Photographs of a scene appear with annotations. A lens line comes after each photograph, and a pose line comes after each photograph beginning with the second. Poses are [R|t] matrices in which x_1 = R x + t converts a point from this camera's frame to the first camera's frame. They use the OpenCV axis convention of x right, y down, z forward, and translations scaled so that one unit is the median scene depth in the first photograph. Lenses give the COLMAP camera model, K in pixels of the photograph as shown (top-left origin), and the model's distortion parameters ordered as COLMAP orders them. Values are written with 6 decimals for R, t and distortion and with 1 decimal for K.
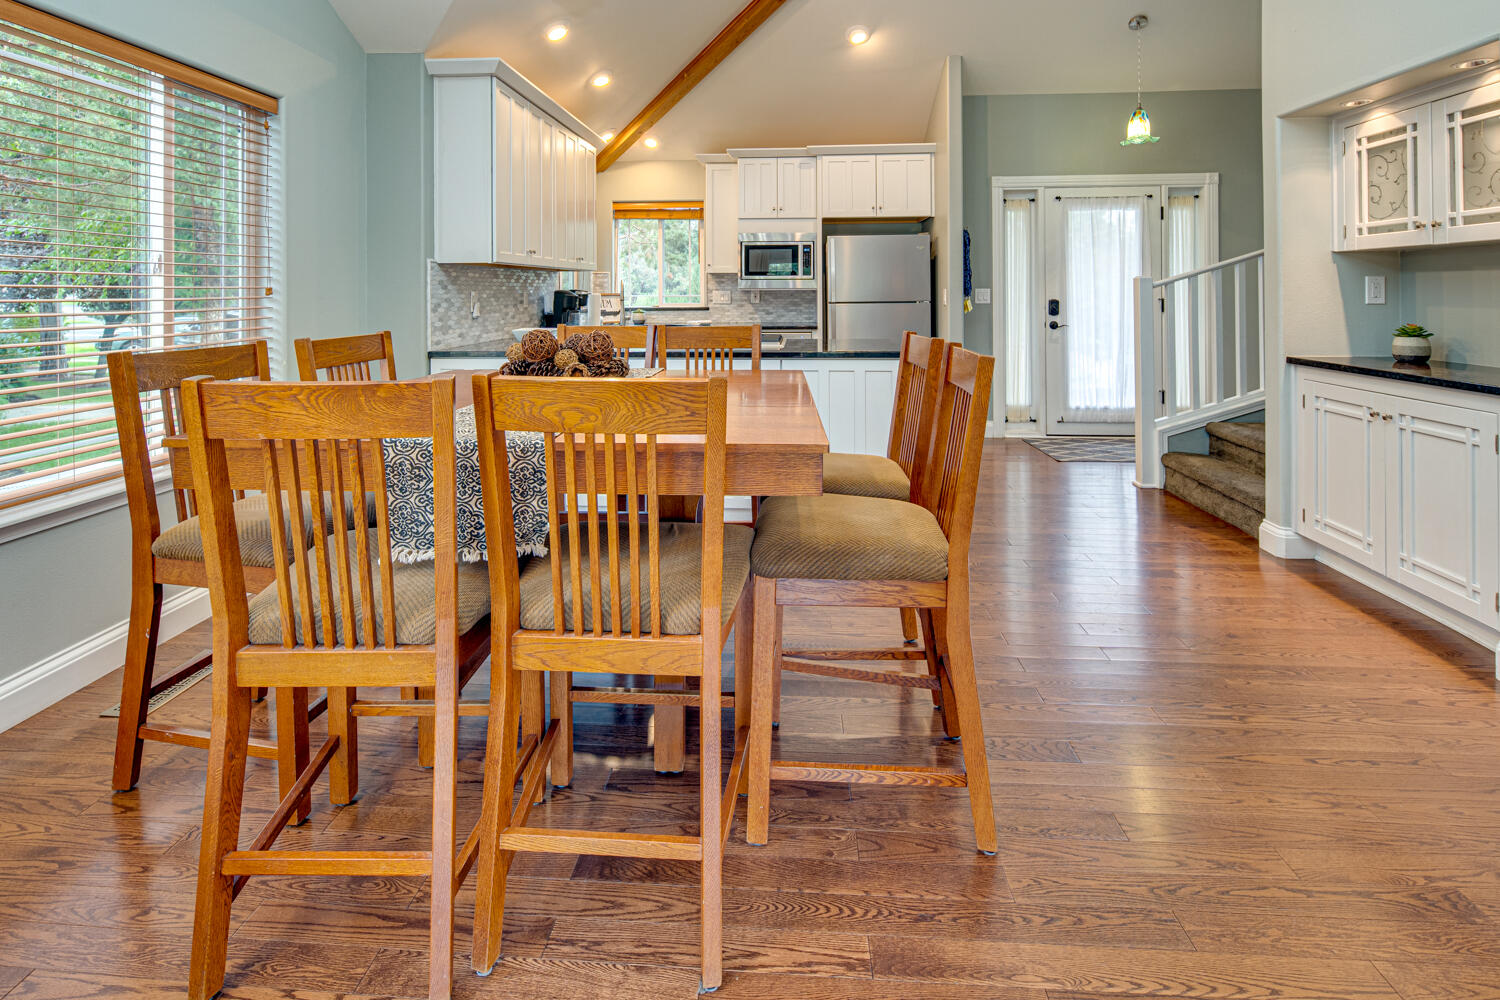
lens RADIAL K [[733.0, 0, 741.4], [0, 733.0, 286.8], [0, 0, 1]] dist [0.006870, -0.007332]
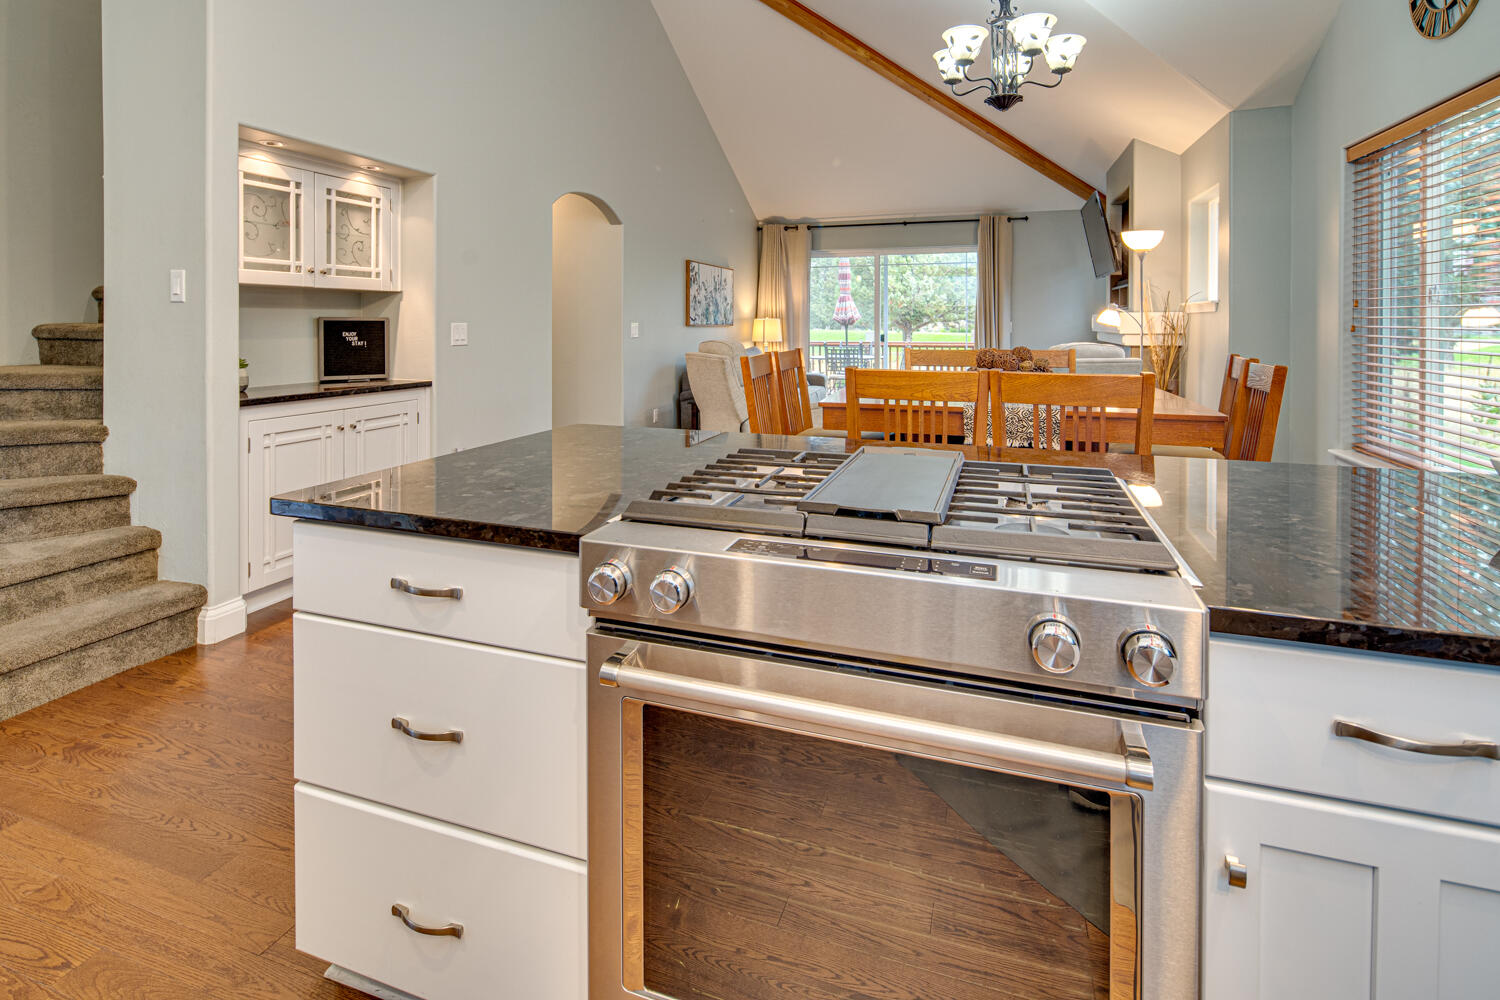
lens RADIAL K [[726.0, 0, 742.1], [0, 726.0, 329.5], [0, 0, 1]] dist [-0.001707, -0.000442]
pose [[-0.966599, 0.001434, 0.256290, -0.036072], [0.002120, 0.999995, 0.002397, 0.006364], [-0.256286, 0.002860, -0.966597, 1.031839]]
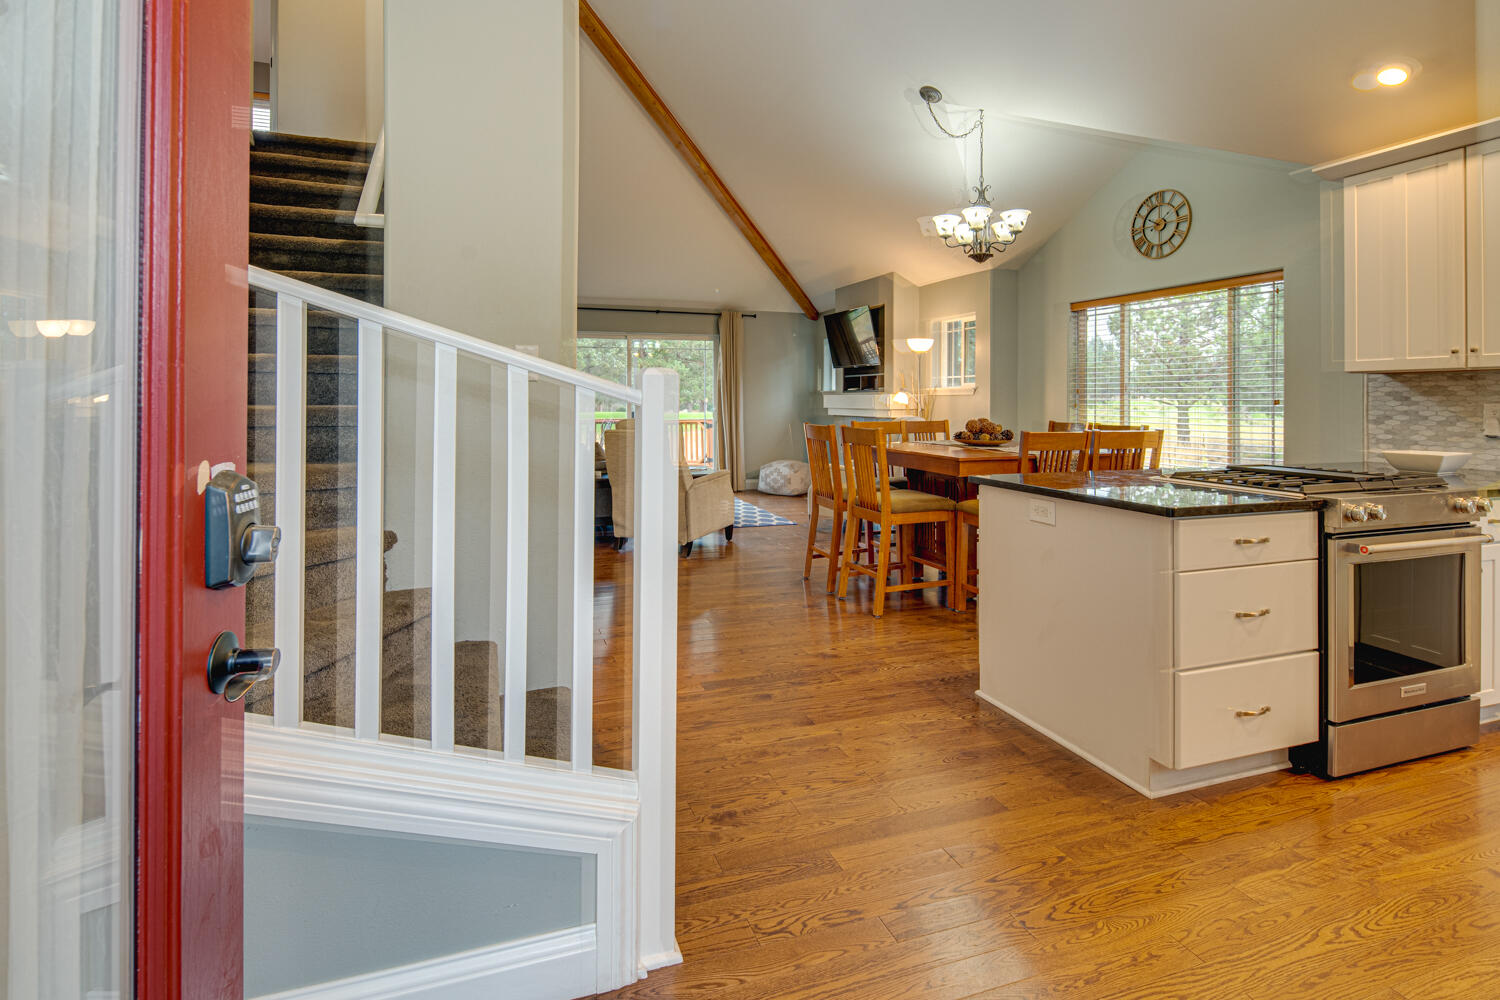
lens RADIAL K [[735.8, 0, 739.8], [0, 735.8, 396.7], [0, 0, 1]] dist [0.001055, -0.003929]
pose [[-0.919734, -0.000428, -0.392542, 0.546329], [0.003493, 0.999951, -0.009275, 0.002822], [0.392527, -0.009901, -0.919687, 1.123710]]
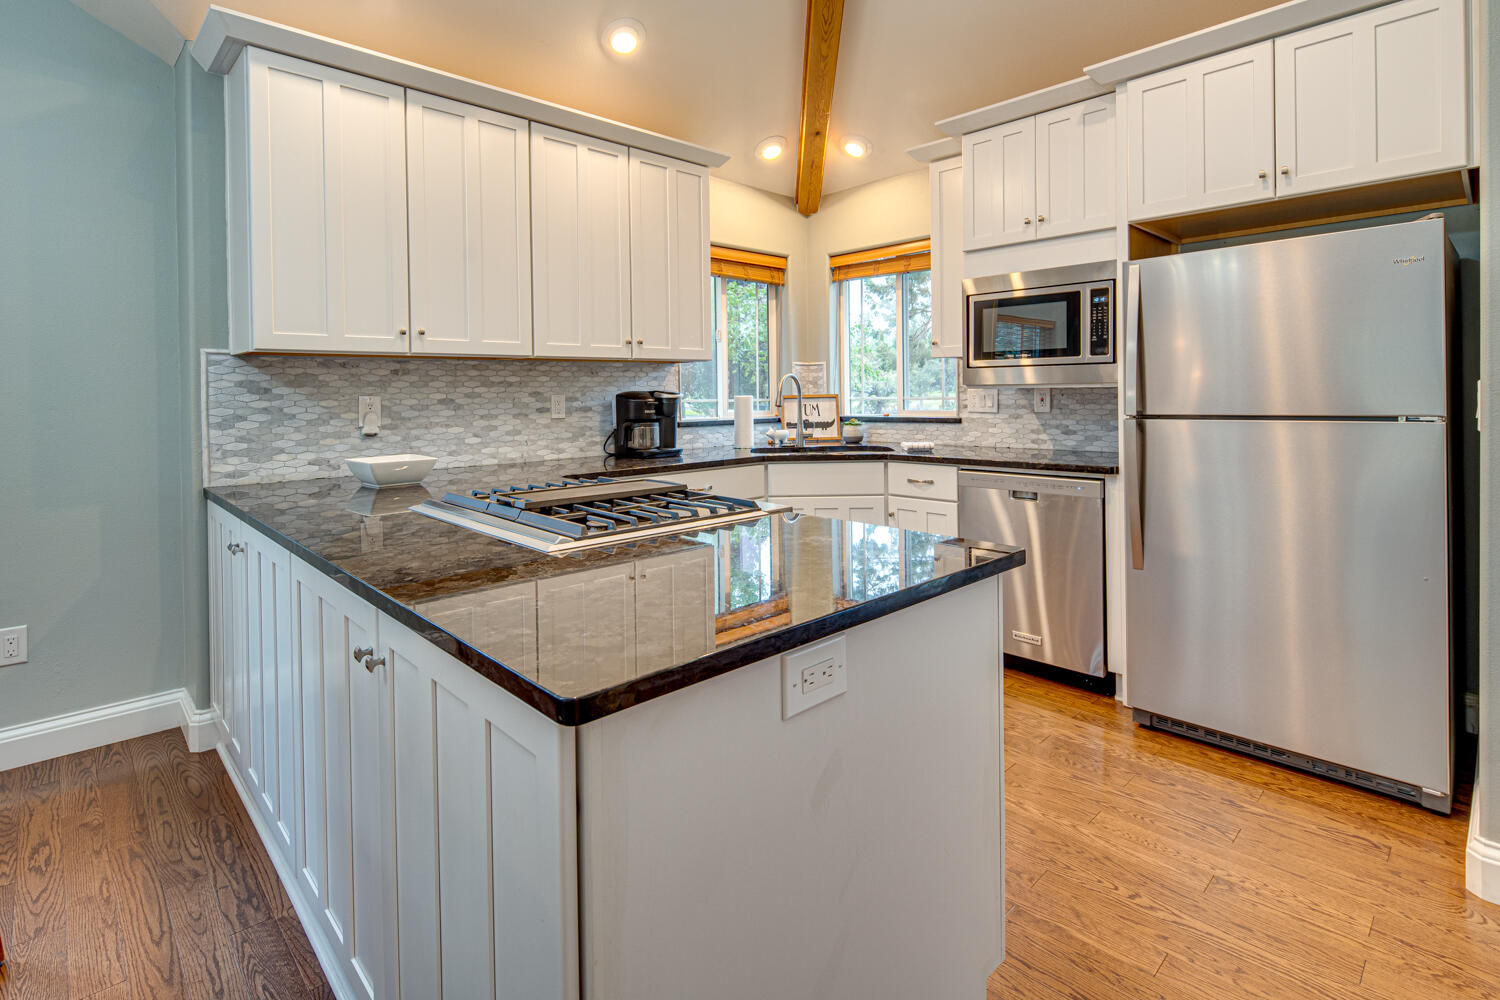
lens RADIAL K [[733.0, 0, 743.9], [0, 733.0, 399.4], [0, 0, 1]] dist [0.006870, -0.007332]
pose [[0.740298, 0.002203, -0.672276, 0.272477], [0.012537, 0.999776, 0.017081, 0.001816], [0.672162, -0.021073, 0.740104, 0.587429]]
